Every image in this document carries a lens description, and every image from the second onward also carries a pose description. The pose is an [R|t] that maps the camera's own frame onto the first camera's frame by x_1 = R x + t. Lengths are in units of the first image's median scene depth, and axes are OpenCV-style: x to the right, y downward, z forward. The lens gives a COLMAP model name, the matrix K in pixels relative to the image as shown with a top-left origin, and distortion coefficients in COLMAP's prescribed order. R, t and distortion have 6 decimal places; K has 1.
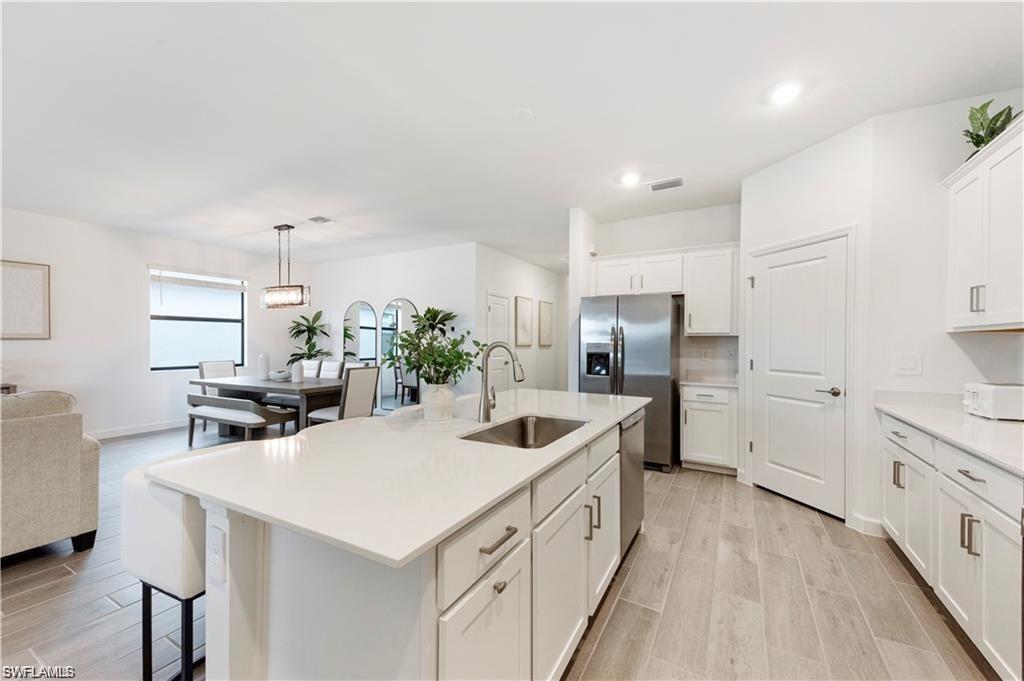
lens RADIAL K [[397.4, 0, 515.3], [0, 397.4, 344.5], [0, 0, 1]] dist [-0.003587, -0.000450]
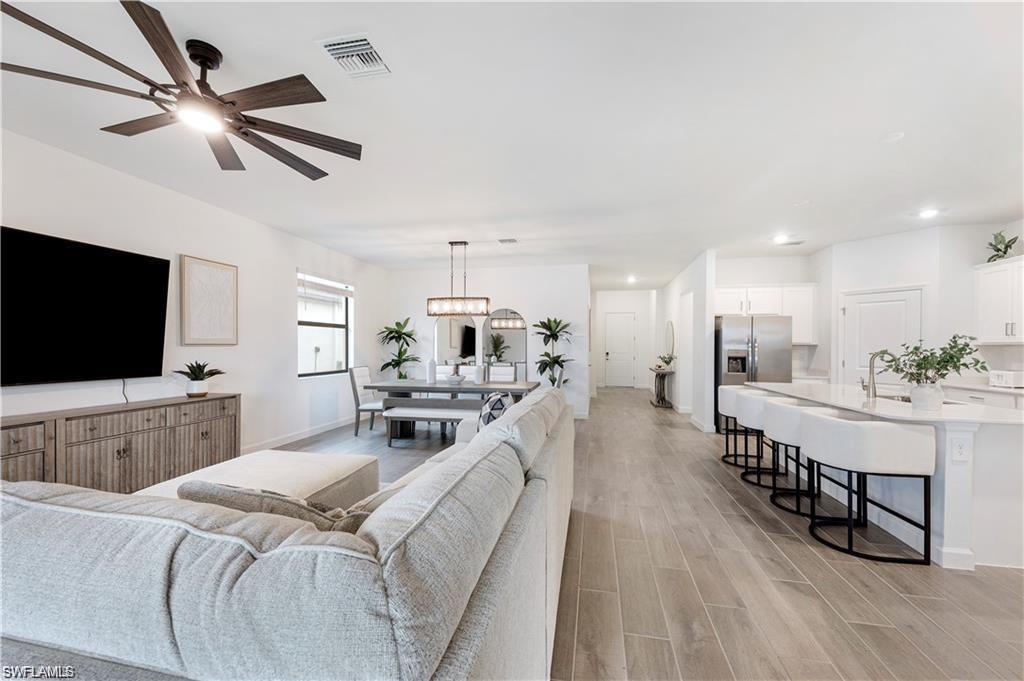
lens RADIAL K [[397.4, 0, 508.7], [0, 397.4, 341.3], [0, 0, 1]] dist [-0.003587, -0.000450]
pose [[0.955759, 0.005240, 0.294104, -0.778375], [0.000312, 0.999823, -0.018829, -0.005077], [-0.294150, 0.018088, 0.955588, -0.079766]]
